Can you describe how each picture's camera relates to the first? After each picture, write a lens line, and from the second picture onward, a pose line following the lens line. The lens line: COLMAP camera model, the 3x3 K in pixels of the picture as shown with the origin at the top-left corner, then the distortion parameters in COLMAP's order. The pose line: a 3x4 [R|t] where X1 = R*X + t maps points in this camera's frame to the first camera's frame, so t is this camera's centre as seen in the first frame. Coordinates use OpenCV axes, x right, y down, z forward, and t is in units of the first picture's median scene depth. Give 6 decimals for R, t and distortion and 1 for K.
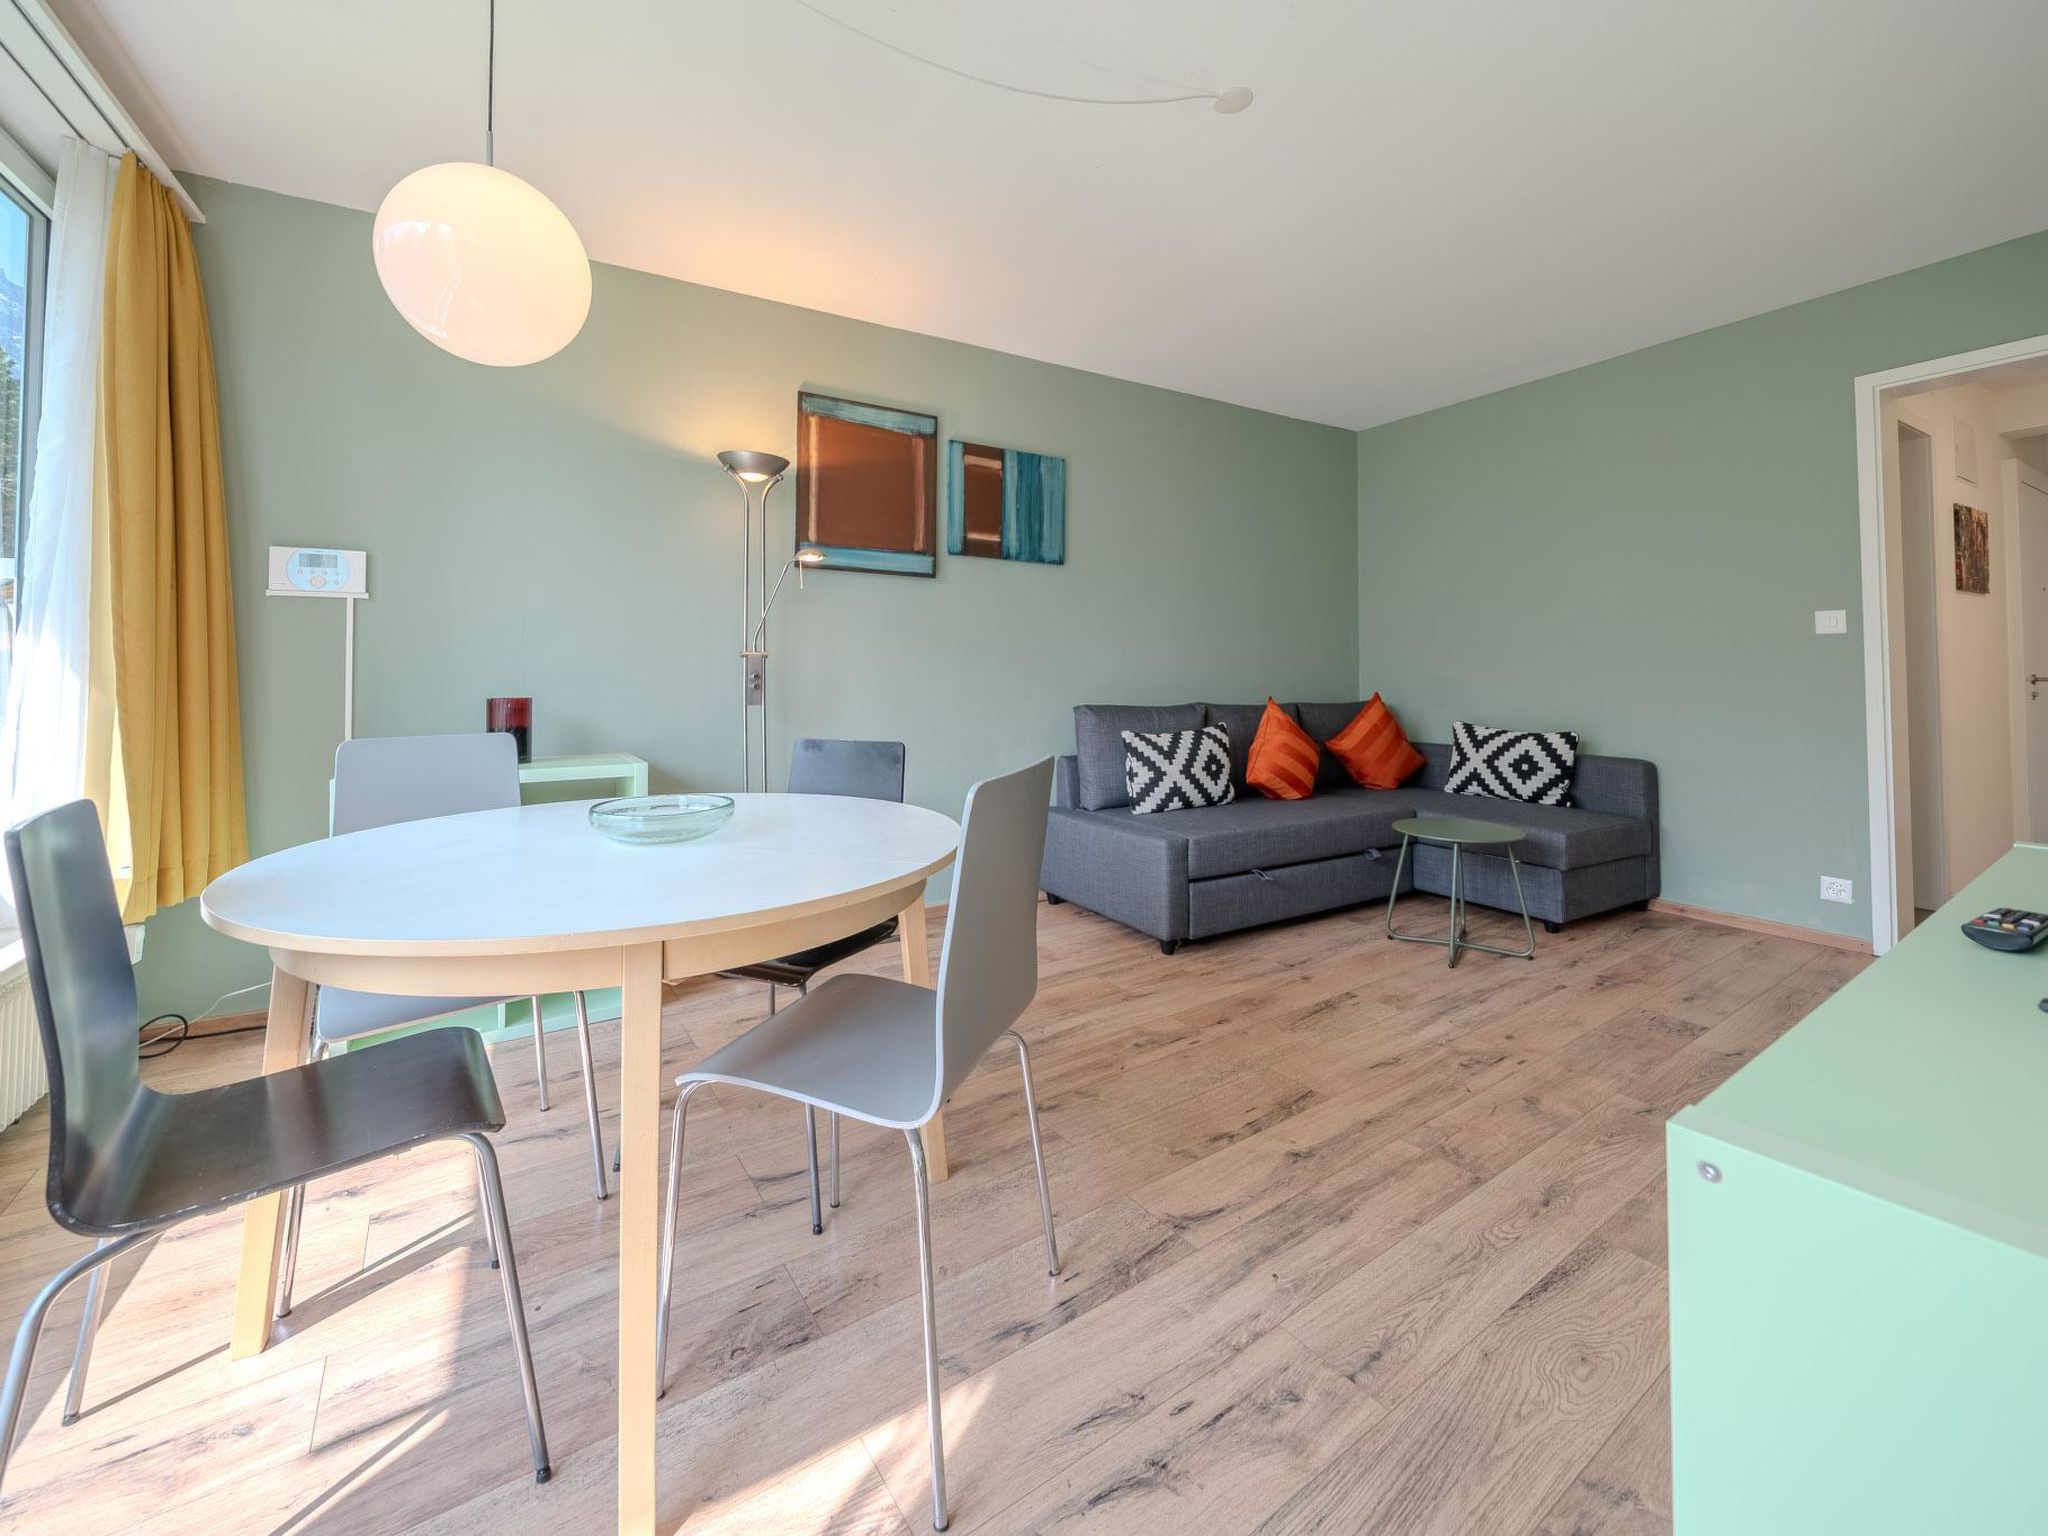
lens RADIAL K [[829.5, 0, 1045.8], [0, 829.5, 650.6], [0, 0, 1]] dist [-0.009300, 0.000627]
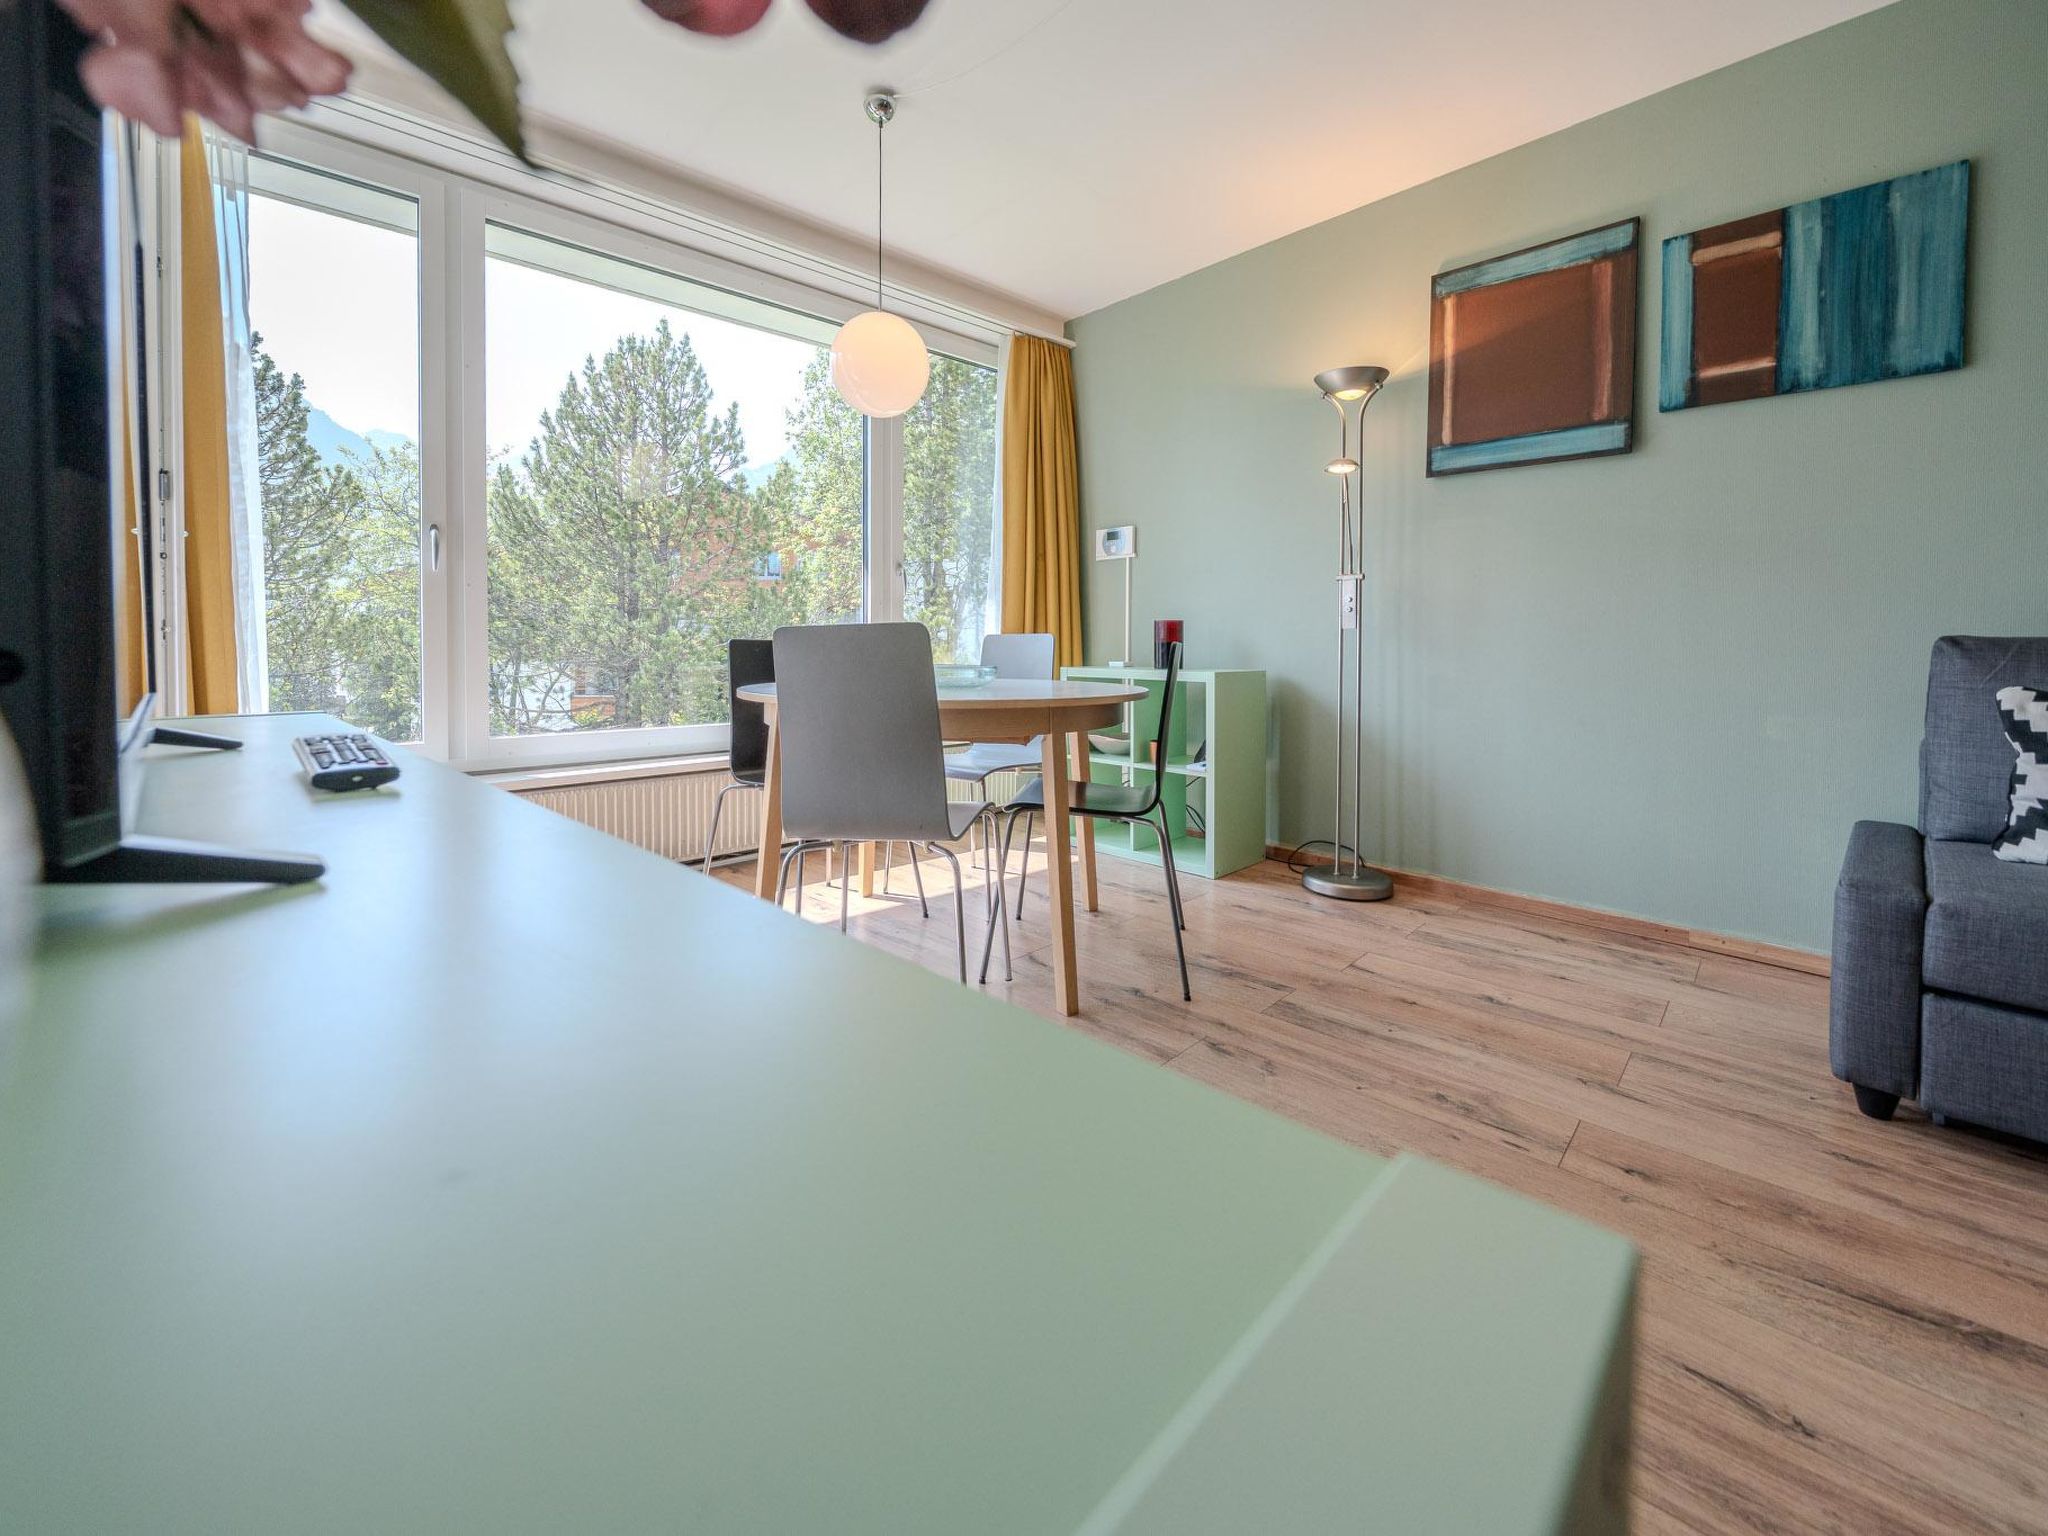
lens RADIAL K [[829.5, 0, 981.2], [0, 829.5, 665.2], [0, 0, 1]] dist [-0.009300, 0.000627]
pose [[0.180401, 0.031461, -0.983090, 0.462663], [0.019961, 0.999165, 0.035638, 0.056616], [0.983391, -0.026052, 0.179622, 0.335085]]
